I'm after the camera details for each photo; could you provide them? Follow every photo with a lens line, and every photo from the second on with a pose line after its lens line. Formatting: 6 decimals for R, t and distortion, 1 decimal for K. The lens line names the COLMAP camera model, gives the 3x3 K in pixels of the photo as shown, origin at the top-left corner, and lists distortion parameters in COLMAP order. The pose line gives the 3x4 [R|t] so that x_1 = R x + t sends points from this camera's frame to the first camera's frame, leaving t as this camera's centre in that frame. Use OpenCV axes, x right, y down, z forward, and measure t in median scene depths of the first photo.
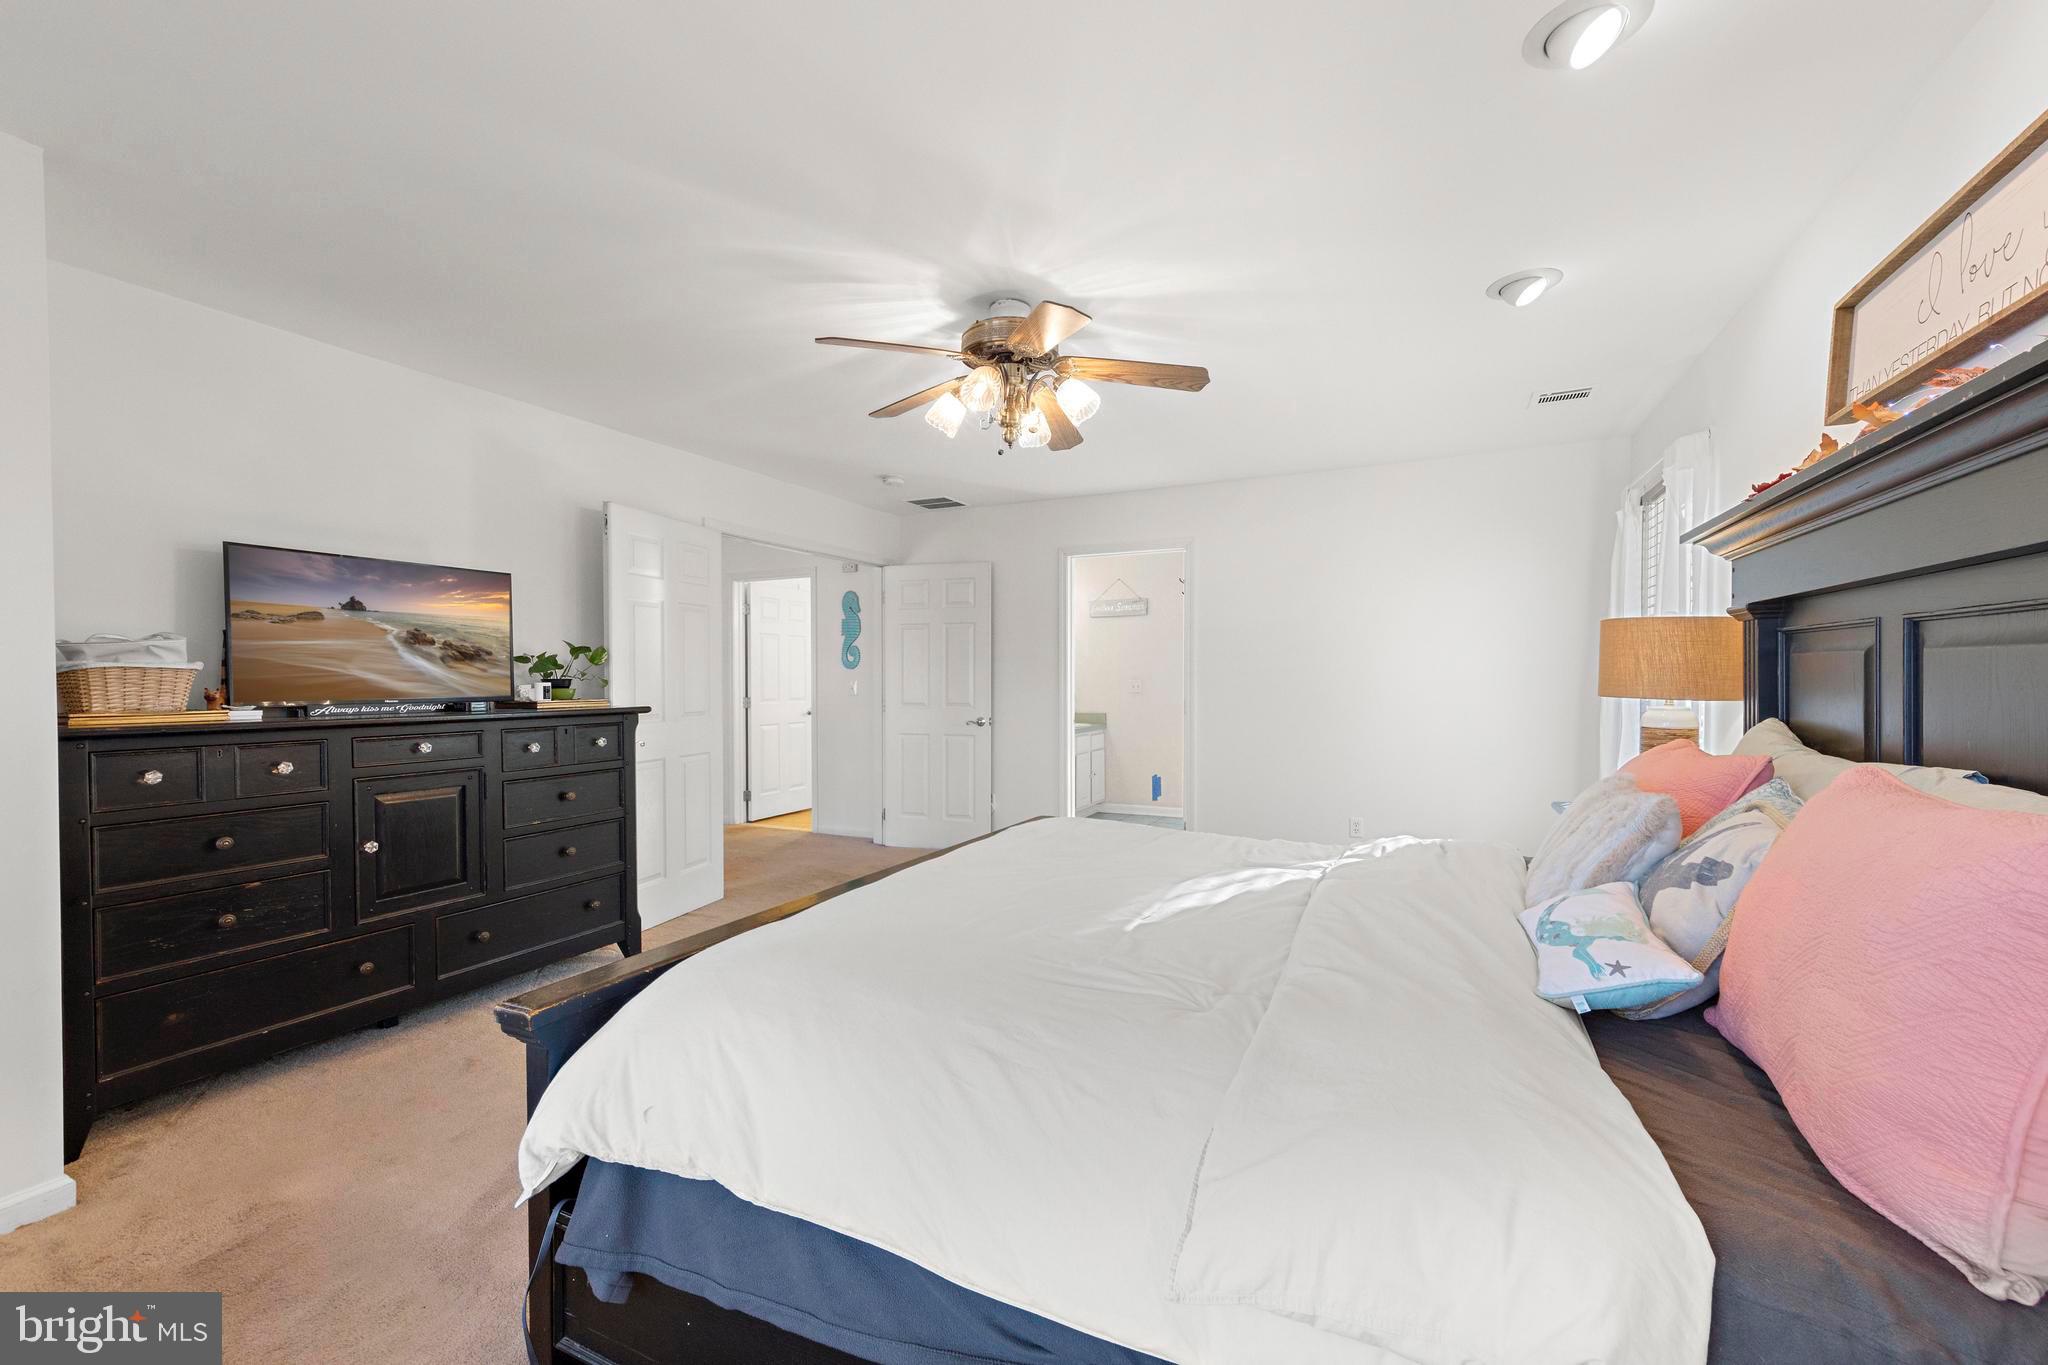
lens RADIAL K [[797.2, 0, 1024.0], [0, 797.2, 682.5], [0, 0, 1]] dist [-0.000167, -0.000107]
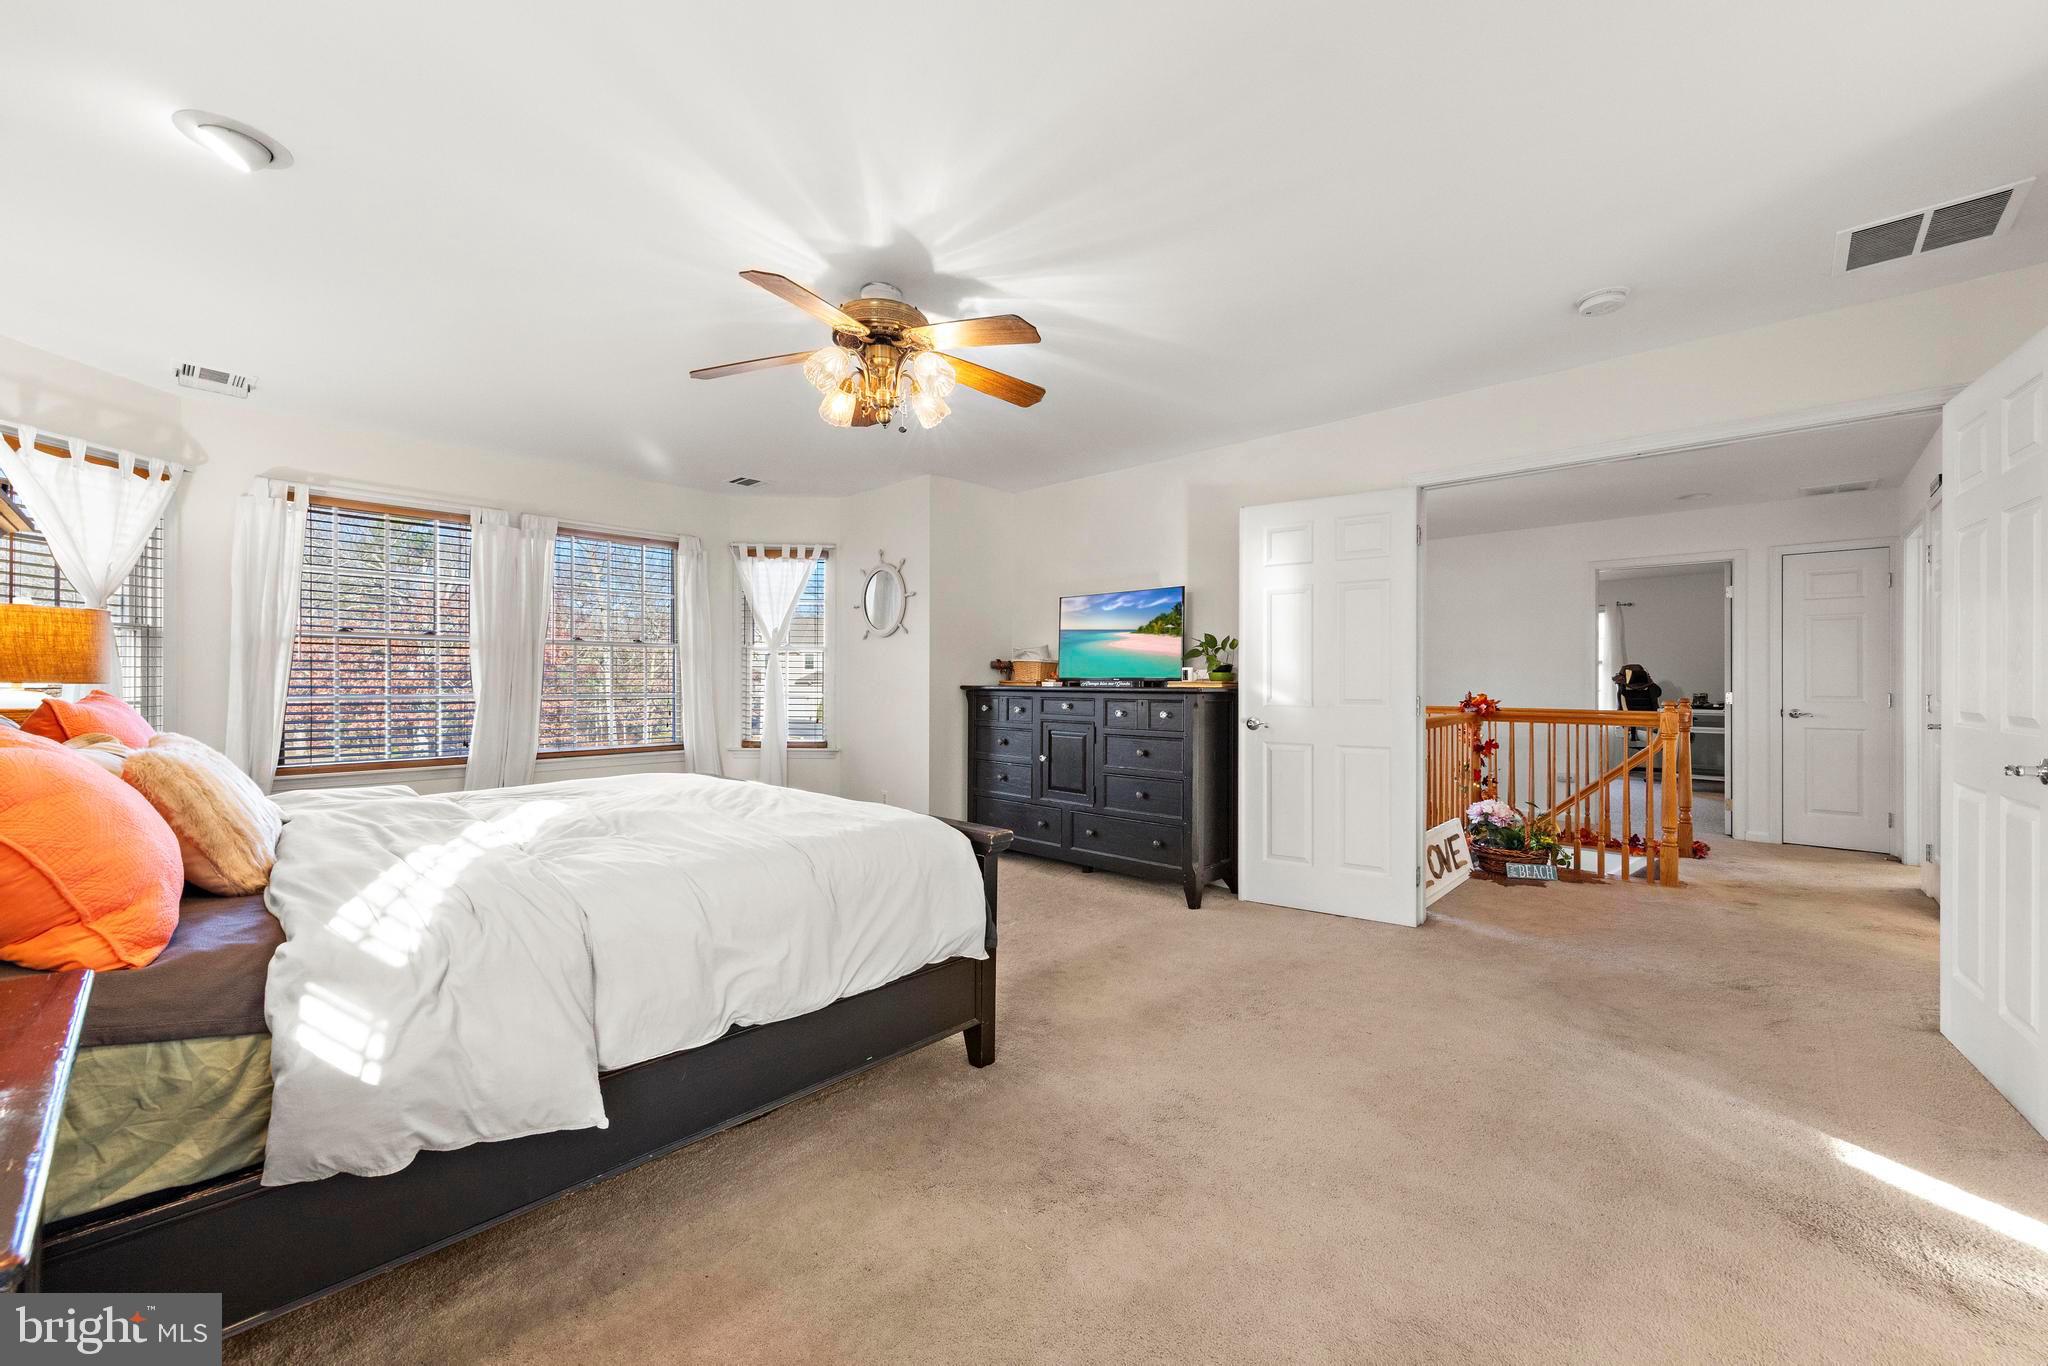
lens RADIAL K [[797.2, 0, 1024.0], [0, 797.2, 683.0], [0, 0, 1]] dist [-0.000167, -0.000107]
pose [[-0.293358, -0.002068, -0.956000, 0.811018], [-0.010014, 0.999949, 0.000910, 0.031418], [0.955950, 0.009841, -0.293364, 1.318818]]
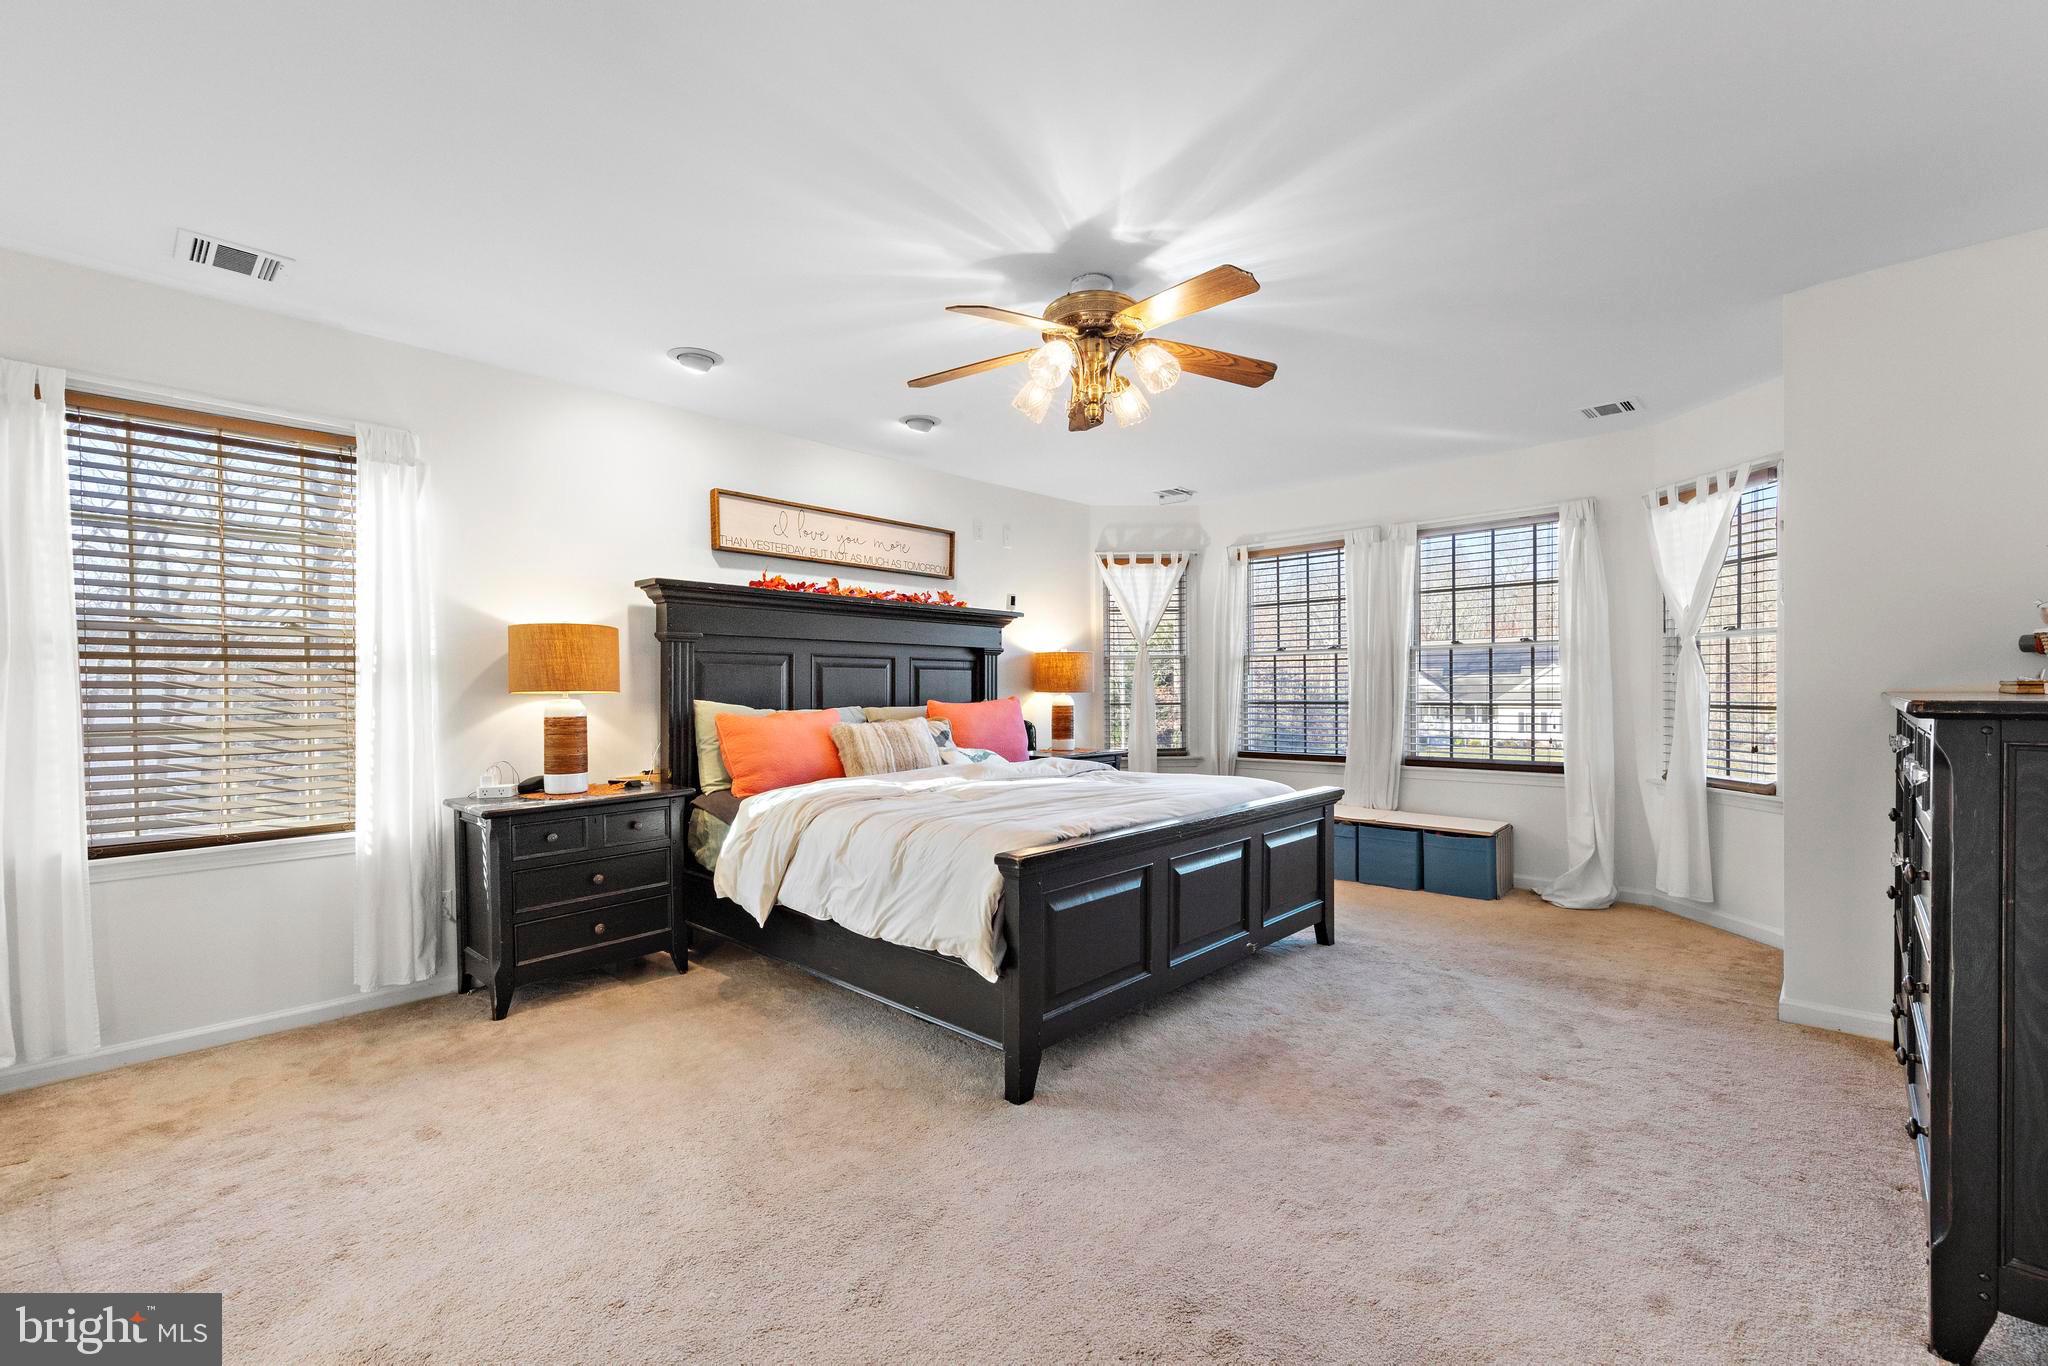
lens RADIAL K [[873.0, 0, 1021.1], [0, 873.0, 692.9], [0, 0, 1]] dist [-0.000607, -0.000005]
pose [[-0.953623, 0.002749, 0.300992, -0.232753], [0.006518, 0.999912, 0.011518, 0.023096], [-0.300934, 0.012946, -0.953557, 1.835795]]
